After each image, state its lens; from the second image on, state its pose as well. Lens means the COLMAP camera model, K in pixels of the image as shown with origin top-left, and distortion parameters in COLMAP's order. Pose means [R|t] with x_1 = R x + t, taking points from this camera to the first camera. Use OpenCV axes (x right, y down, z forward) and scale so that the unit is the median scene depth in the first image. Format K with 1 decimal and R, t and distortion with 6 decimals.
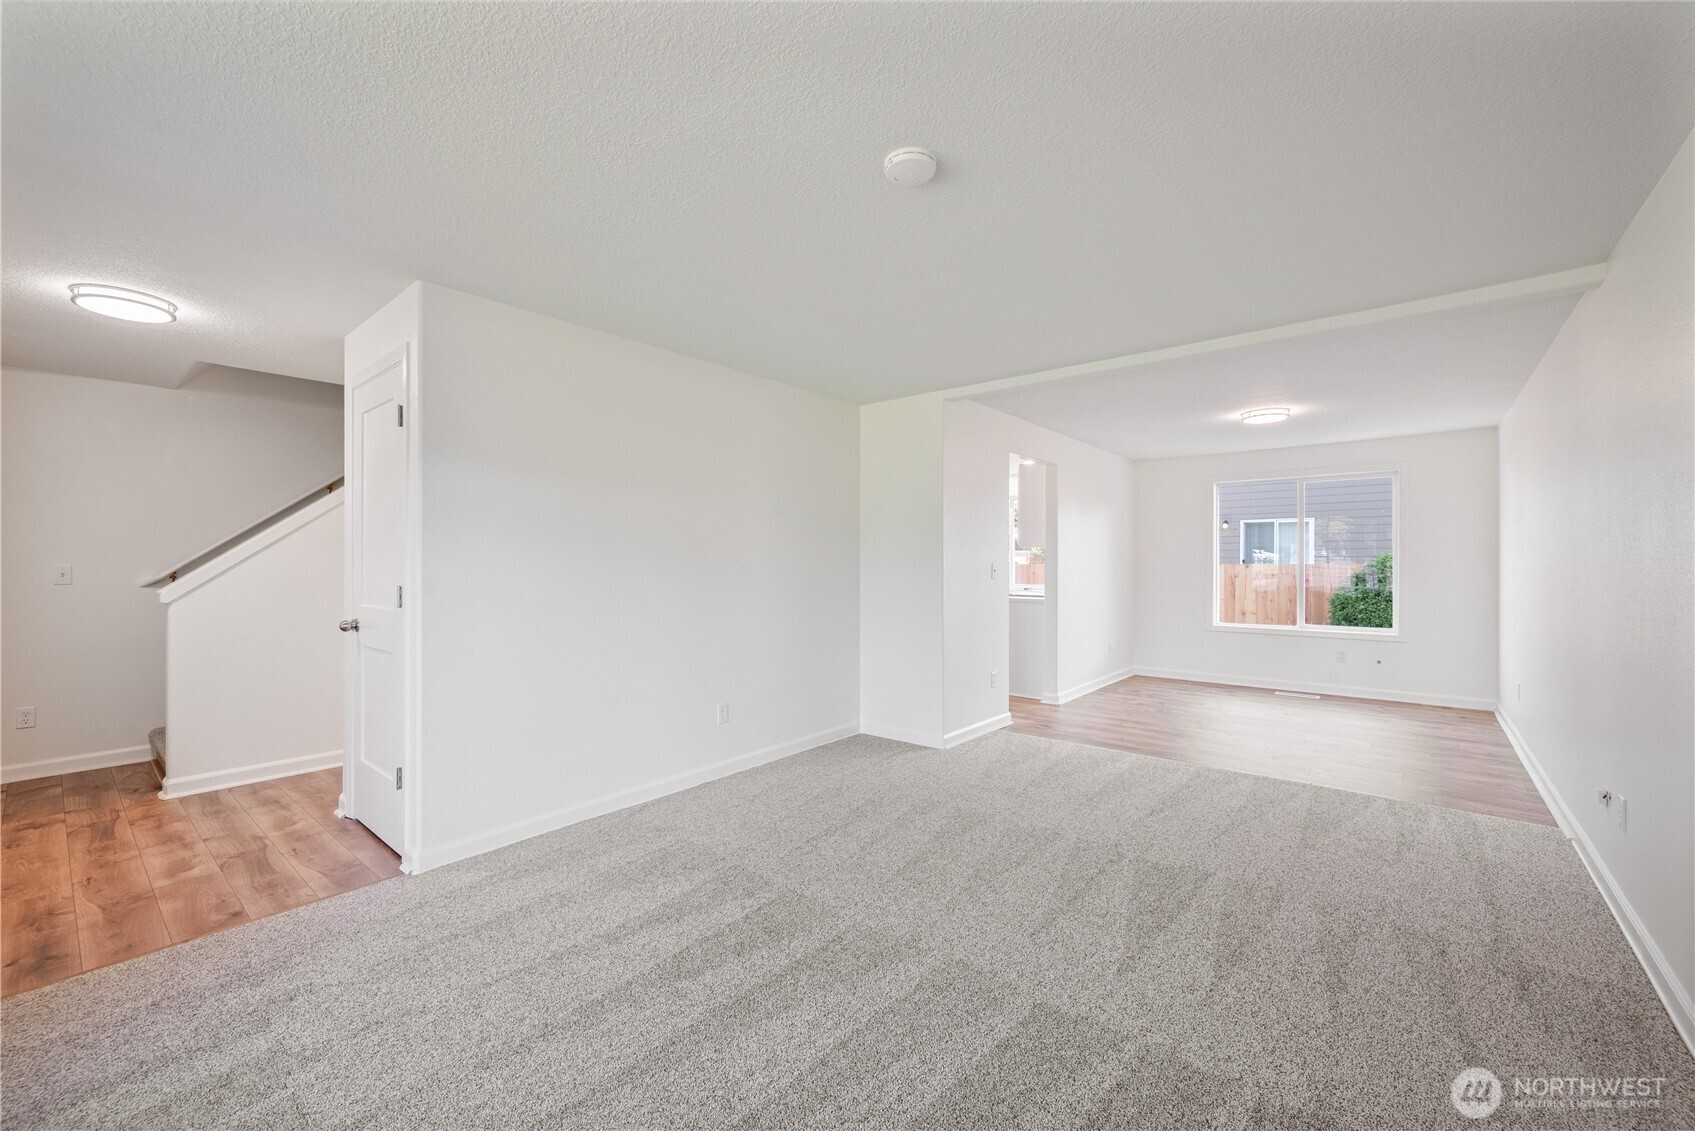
lens RADIAL K [[670.8, 0, 848.3], [0, 670.8, 570.6], [0, 0, 1]] dist [0.003126, -0.000030]
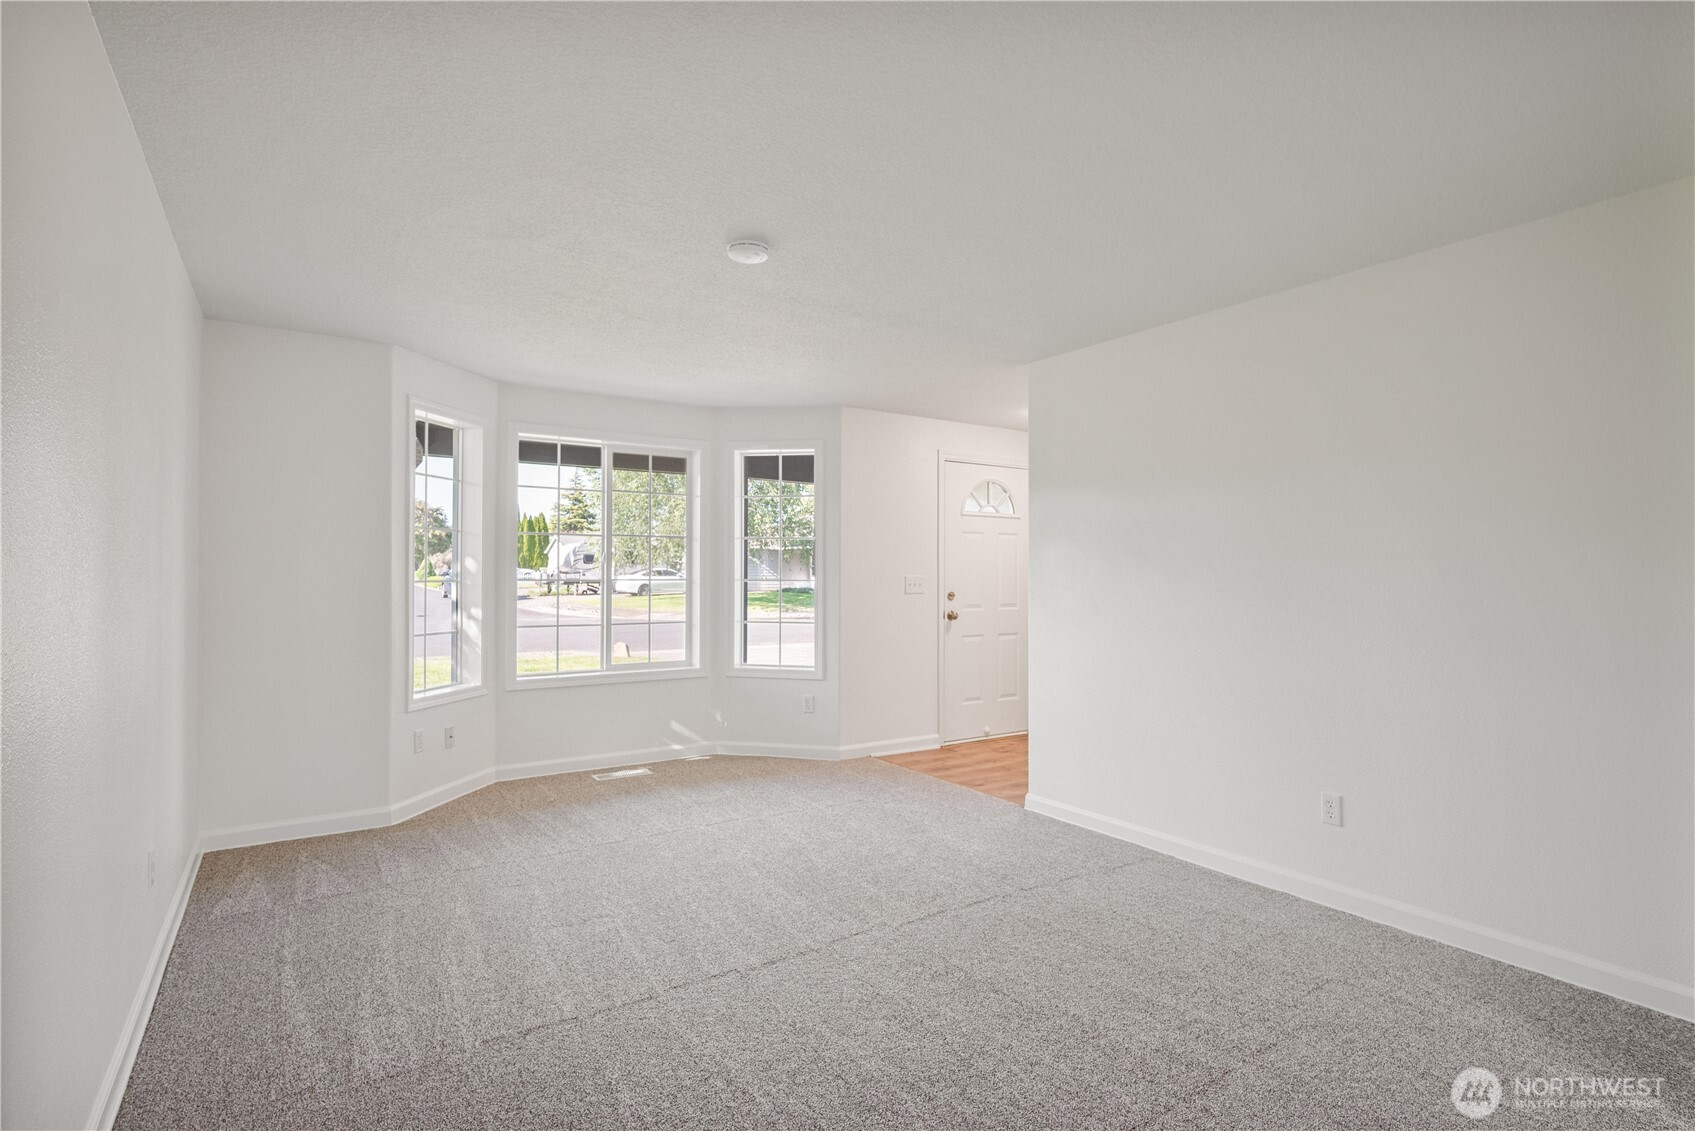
lens RADIAL K [[835.6, 0, 846.0], [0, 835.6, 567.9], [0, 0, 1]] dist [-0.000063, -0.000030]
pose [[-0.289400, -0.005779, -0.957191, 0.828956], [-0.013406, 0.999908, -0.001984, -0.014688], [0.957114, 0.012258, -0.289451, 0.895301]]
